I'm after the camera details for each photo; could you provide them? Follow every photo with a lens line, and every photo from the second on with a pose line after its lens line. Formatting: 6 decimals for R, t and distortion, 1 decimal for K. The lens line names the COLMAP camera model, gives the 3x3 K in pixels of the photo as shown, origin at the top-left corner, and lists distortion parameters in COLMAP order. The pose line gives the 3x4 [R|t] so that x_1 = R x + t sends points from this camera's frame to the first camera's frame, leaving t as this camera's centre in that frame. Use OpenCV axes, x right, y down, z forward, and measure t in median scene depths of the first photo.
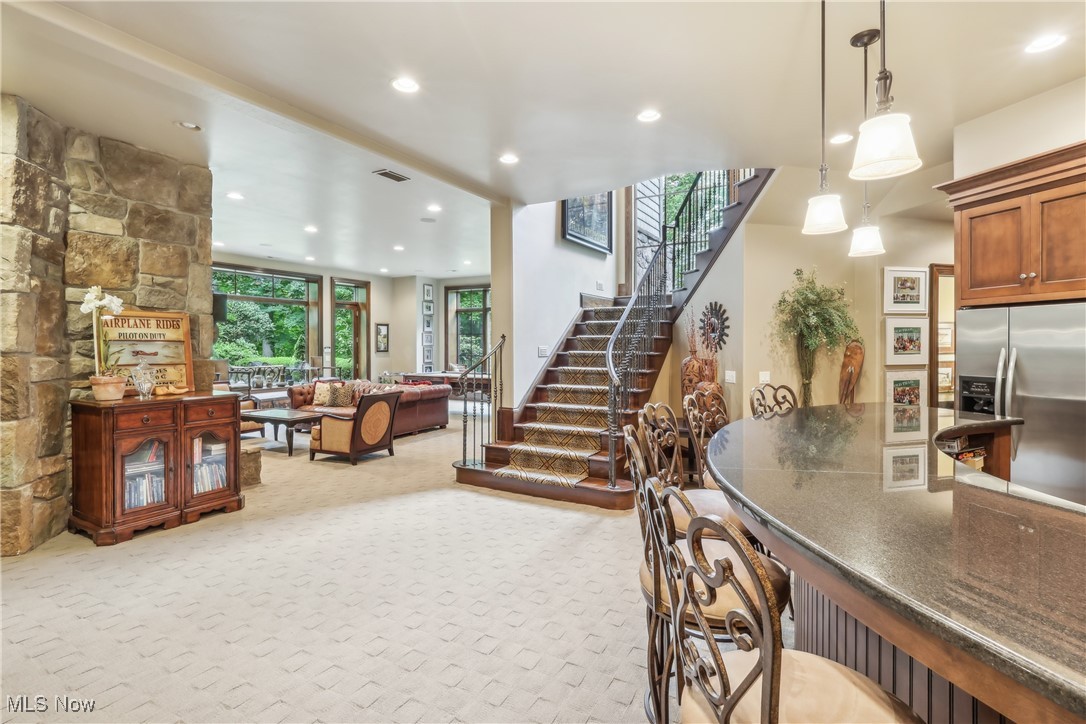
lens RADIAL K [[514.5, 0, 549.0], [0, 514.5, 343.6], [0, 0, 1]] dist [-0.000453, 0.001510]
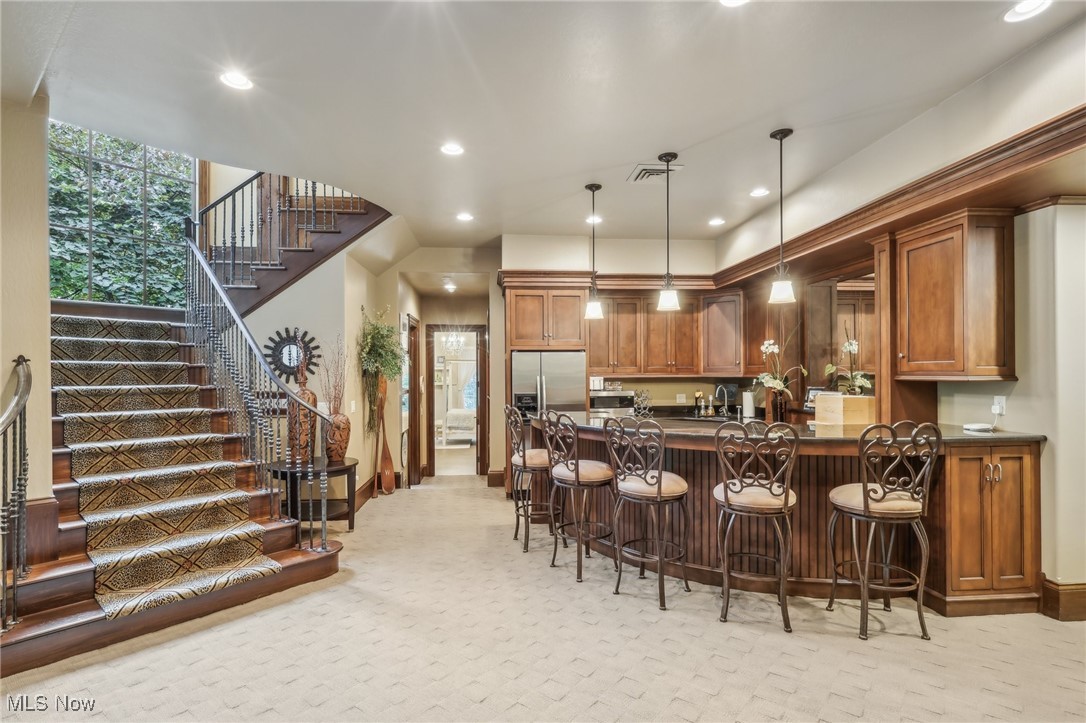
lens RADIAL K [[514.5, 0, 543.6], [0, 514.5, 368.6], [0, 0, 1]] dist [-0.000453, 0.001510]
pose [[0.186962, 0.010913, 0.982307, -0.500208], [0.003214, 0.999926, -0.011721, 0.003051], [-0.982362, 0.005349, 0.186913, 0.415401]]
